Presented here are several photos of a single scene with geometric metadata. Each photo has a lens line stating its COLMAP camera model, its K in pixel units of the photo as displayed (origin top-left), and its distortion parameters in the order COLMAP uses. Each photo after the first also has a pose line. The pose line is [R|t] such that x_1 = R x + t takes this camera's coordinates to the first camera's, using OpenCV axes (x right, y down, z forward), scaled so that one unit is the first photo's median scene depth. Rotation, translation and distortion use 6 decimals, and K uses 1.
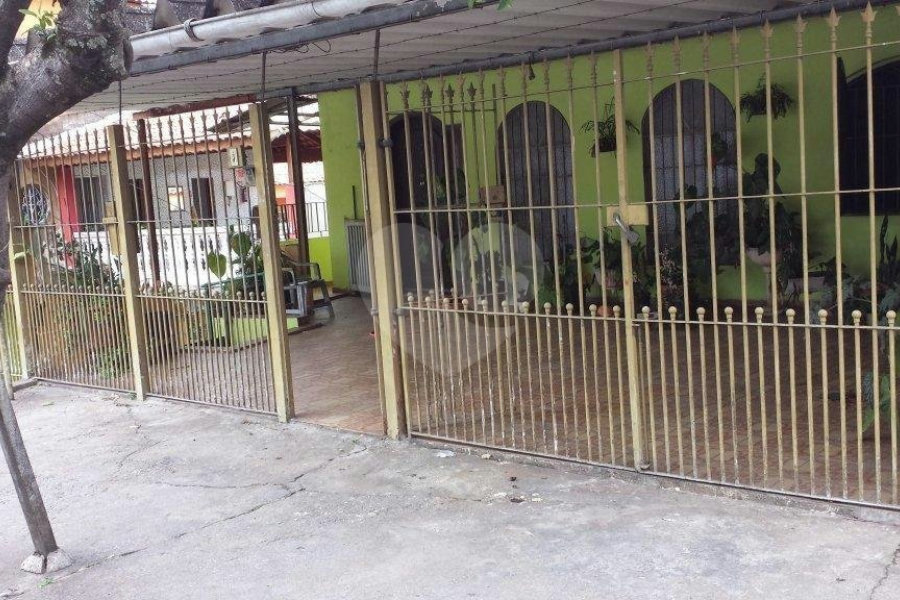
lens RADIAL K [[959.1, 0, 450.0], [0, 959.1, 300.0], [0, 0, 1]] dist [0.001230, 0.000272]
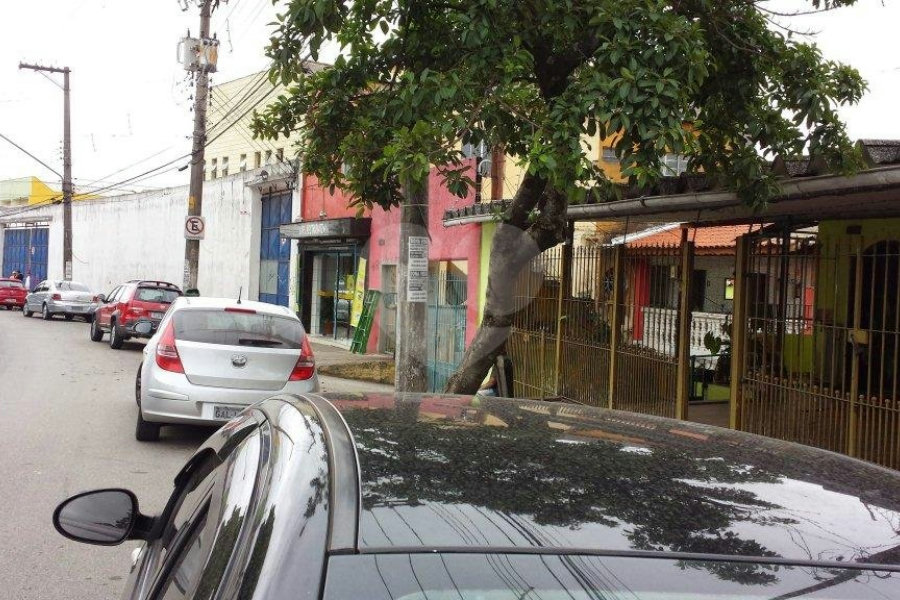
lens RADIAL K [[959.1, 0, 450.0], [0, 959.1, 300.0], [0, 0, 1]] dist [0.001230, 0.000272]
pose [[0.804862, 0.109907, -0.583196, 0.417934], [-0.159549, 0.986595, -0.034262, 0.011705], [0.571612, 0.120624, 0.811609, -0.518368]]
